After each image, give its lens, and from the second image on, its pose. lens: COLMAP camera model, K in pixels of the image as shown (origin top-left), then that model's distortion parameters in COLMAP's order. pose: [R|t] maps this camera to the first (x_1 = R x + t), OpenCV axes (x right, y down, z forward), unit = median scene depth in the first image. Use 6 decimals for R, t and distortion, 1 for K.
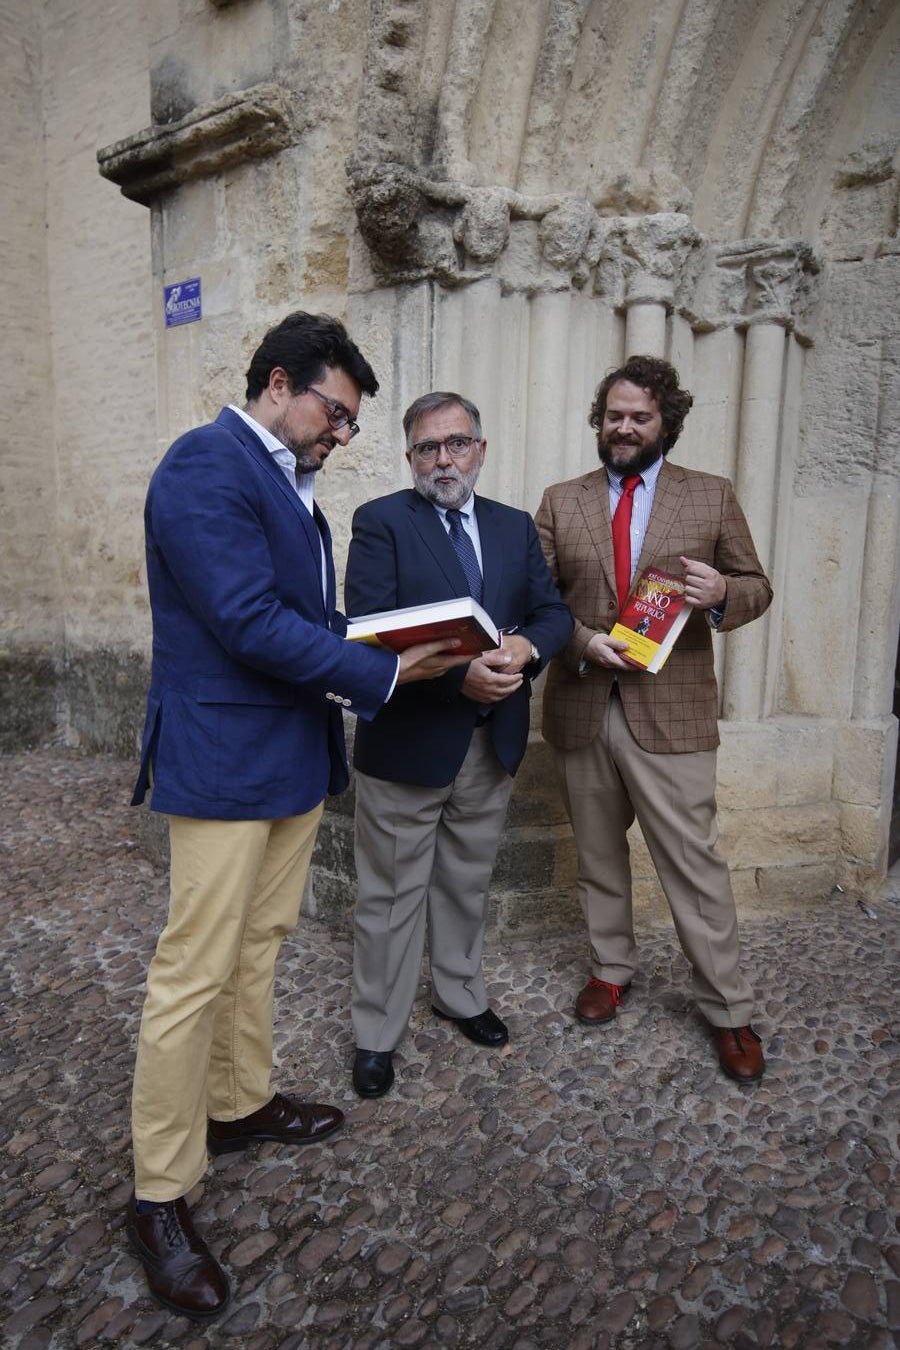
lens RADIAL K [[825.2, 0, 440.6], [0, 825.2, 664.8], [0, 0, 1]] dist [0.027436, -0.003975]
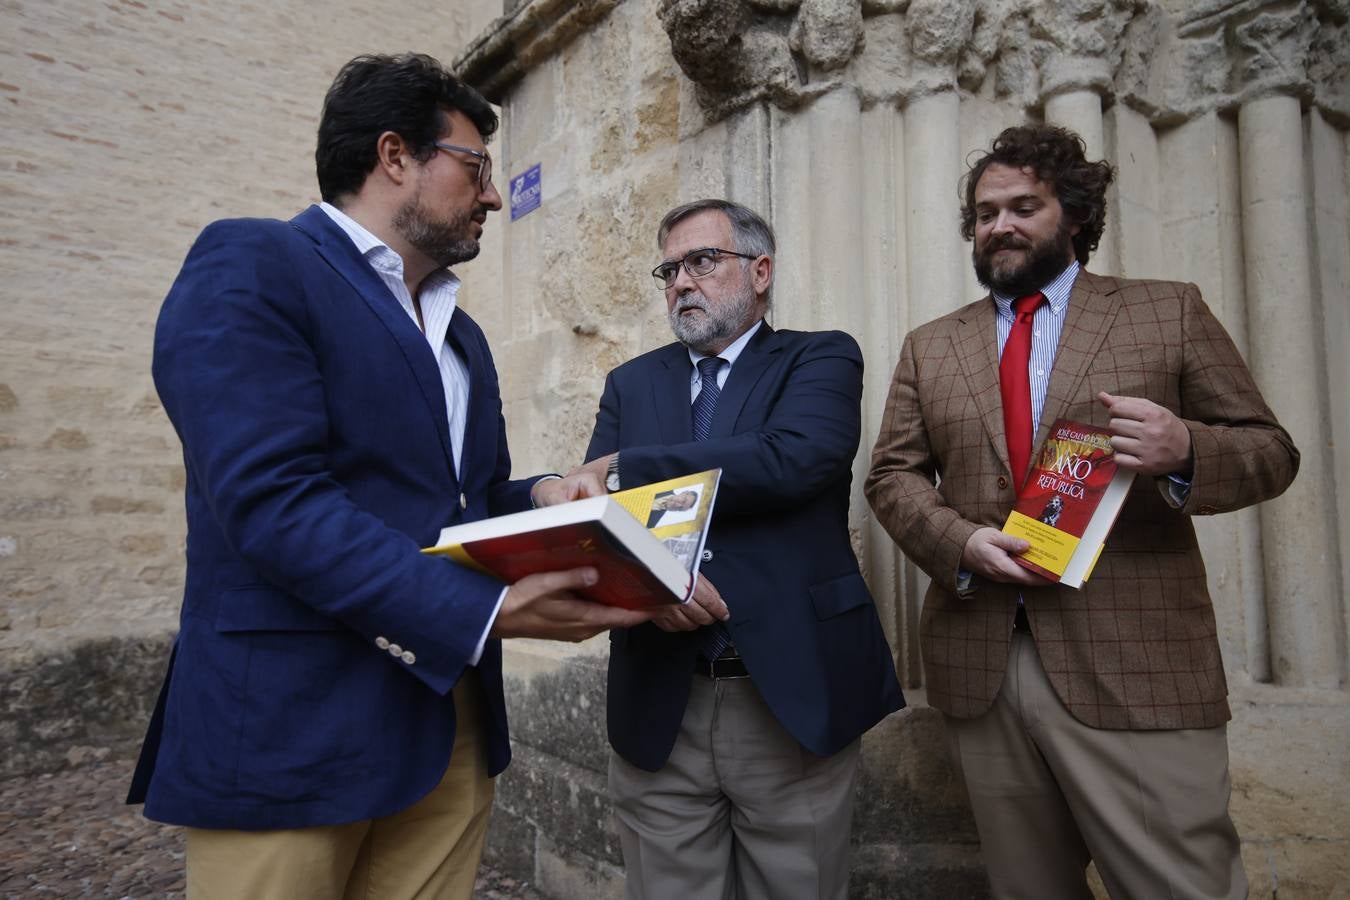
lens RADIAL K [[906.3, 0, 675.5], [0, 906.3, 444.3], [0, 0, 1]] dist [0.034705, -0.007789]
pose [[0.959471, -0.053576, -0.276666, 0.120678], [-0.000977, 0.981123, -0.193381, 0.025745], [0.281804, 0.185814, 0.941307, 0.198512]]
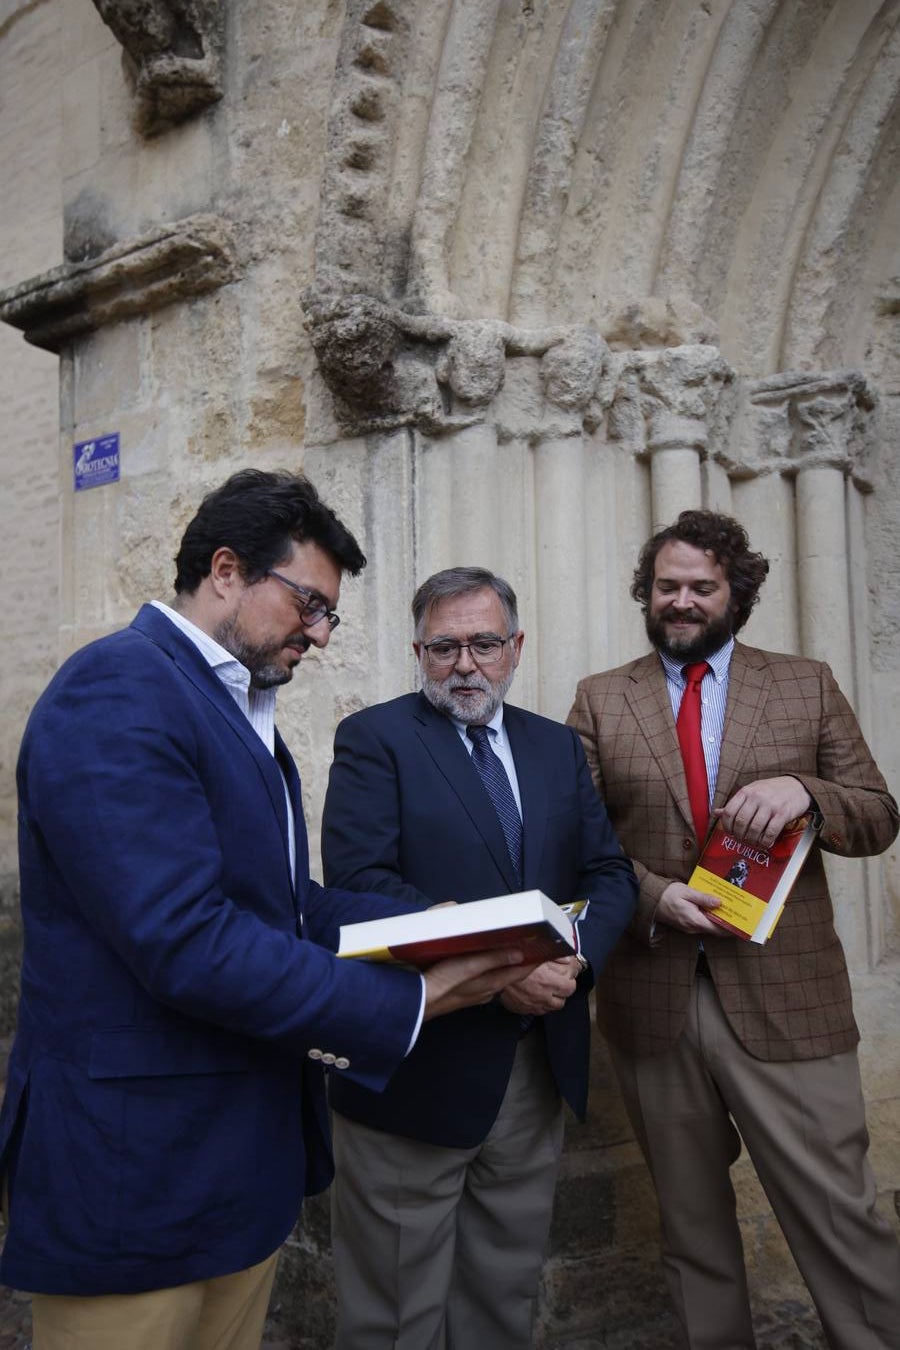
lens RADIAL K [[974.1, 0, 438.4], [0, 974.1, 674.2], [0, 0, 1]] dist [0.037192, 0.006163]
pose [[0.998682, -0.034246, 0.038233, -0.026525], [0.040782, 0.981719, -0.185914, -0.050595], [-0.031167, 0.187228, 0.981822, 0.111920]]
